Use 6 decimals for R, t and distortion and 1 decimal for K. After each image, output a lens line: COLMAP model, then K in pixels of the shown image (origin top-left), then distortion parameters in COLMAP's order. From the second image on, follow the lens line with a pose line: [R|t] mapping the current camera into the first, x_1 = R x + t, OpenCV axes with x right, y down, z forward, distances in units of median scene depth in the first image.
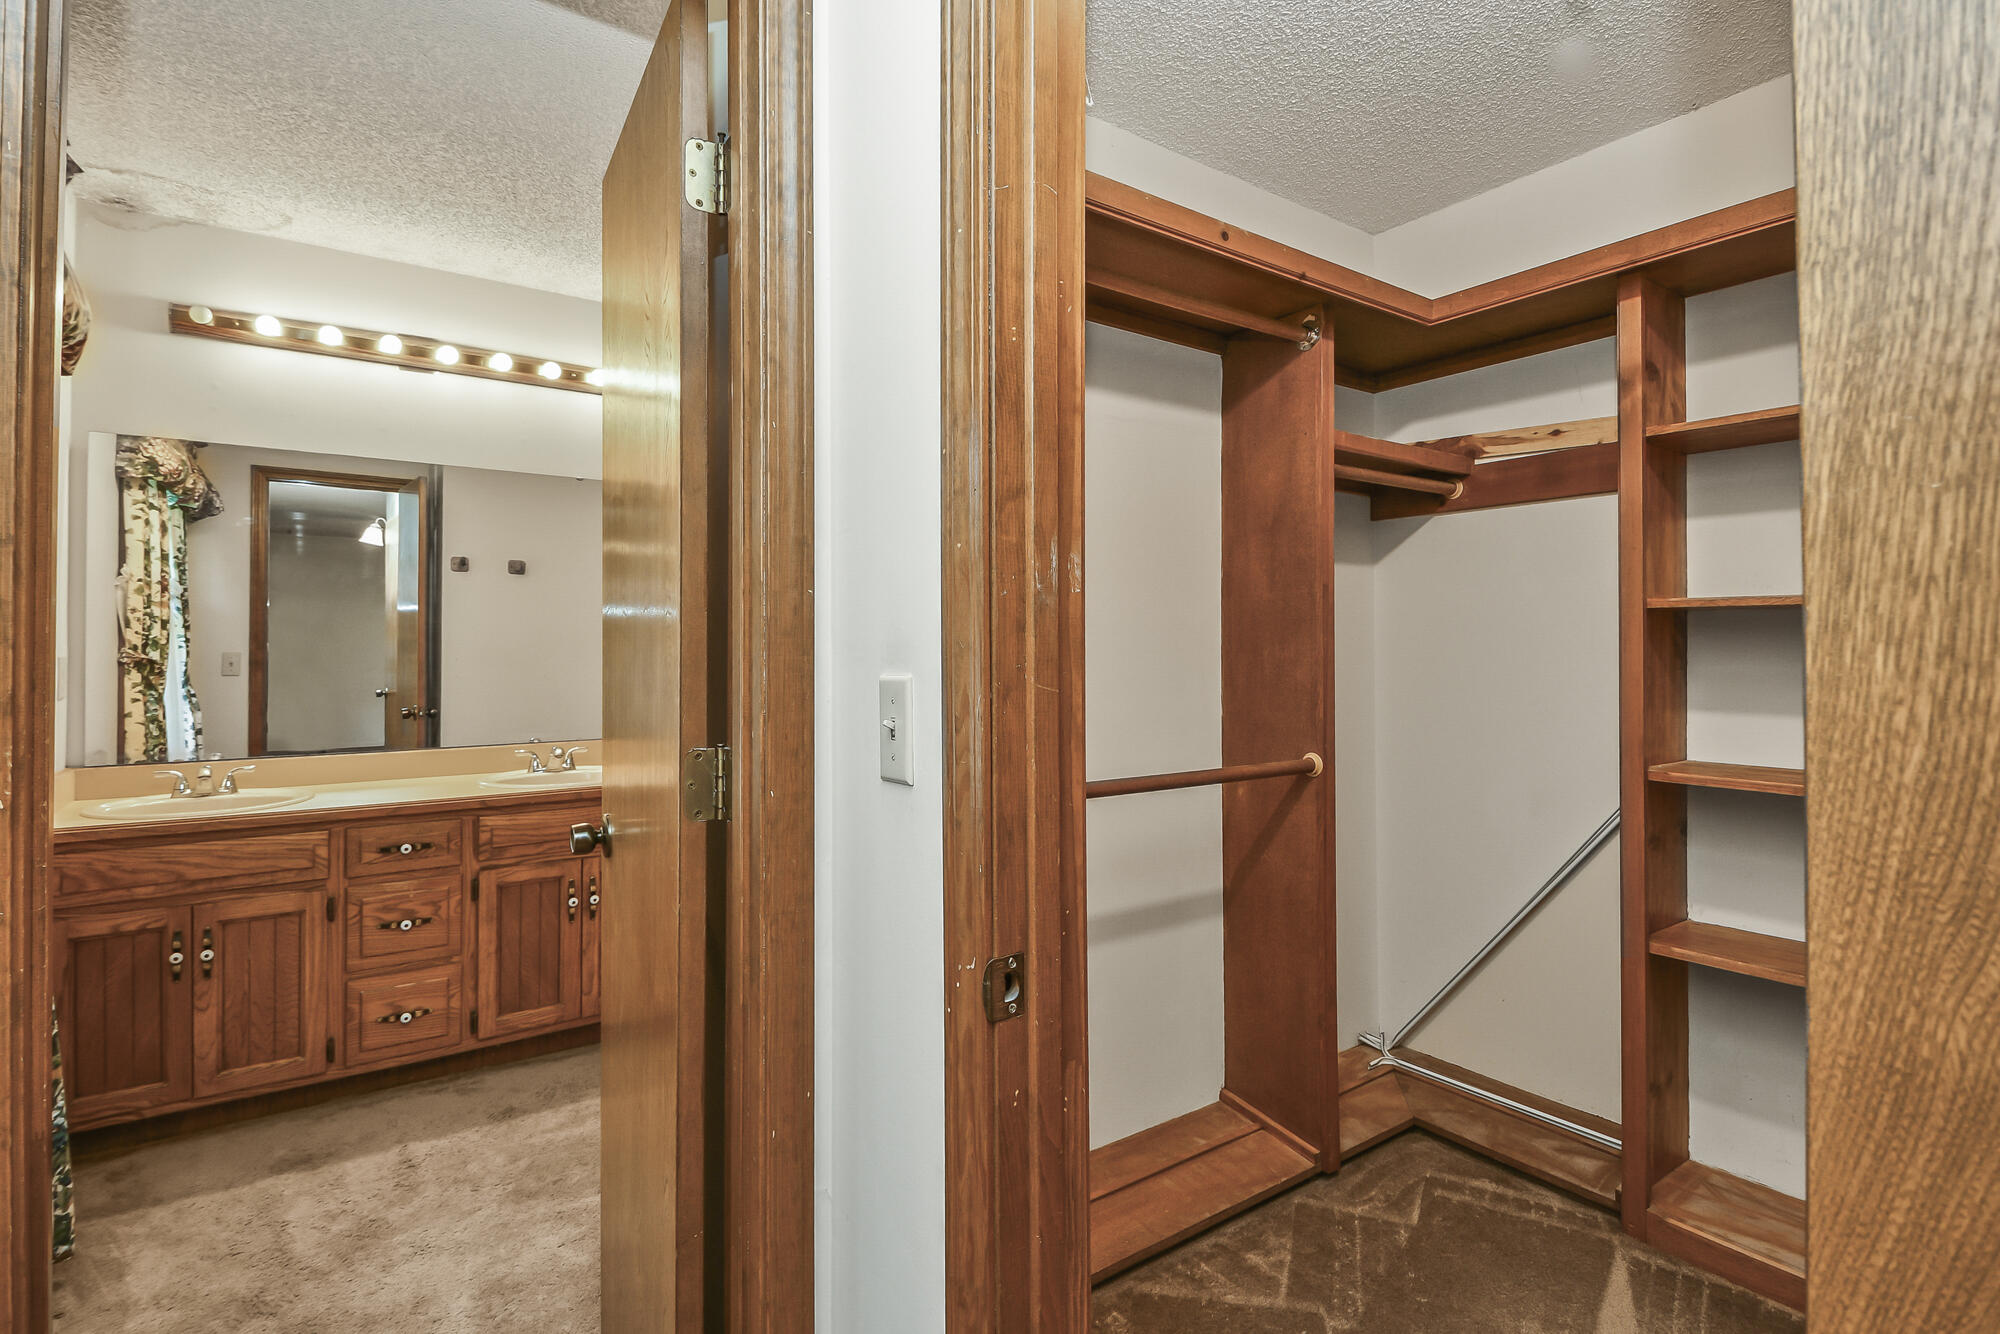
lens RADIAL K [[974.3, 0, 996.6], [0, 974.3, 658.1], [0, 0, 1]] dist [-0.001098, -0.000135]
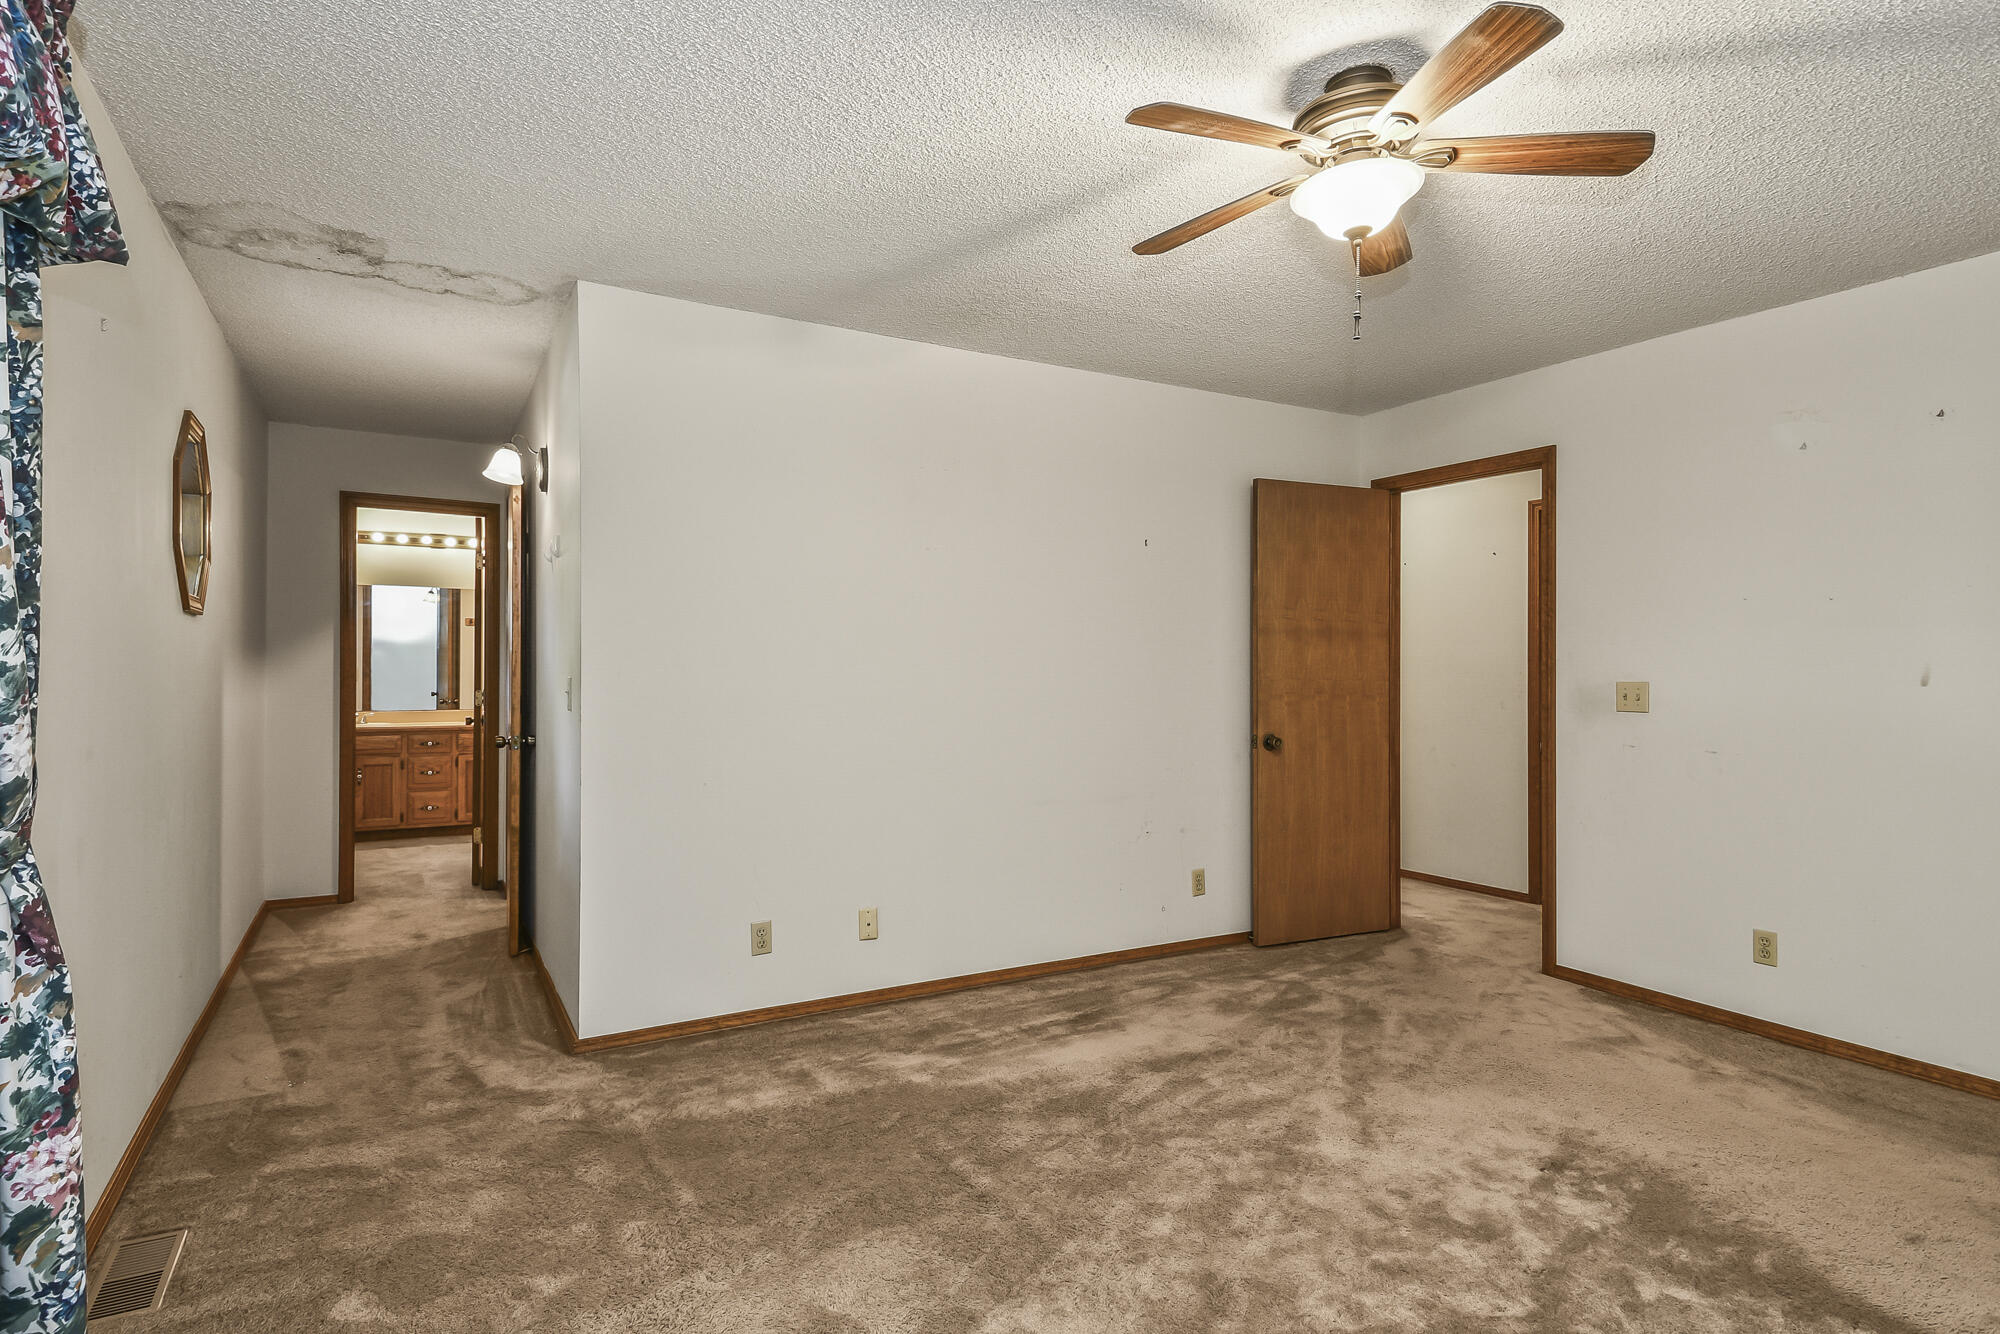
lens RADIAL K [[1051.1, 0, 1002.8], [0, 1051.1, 668.2], [0, 0, 1]] dist [0.004678, -0.000037]
pose [[0.996138, -0.000648, -0.087804, 1.157993], [0.000526, 0.999999, -0.001414, -0.000822], [0.087805, 0.001363, 0.996137, -1.656754]]
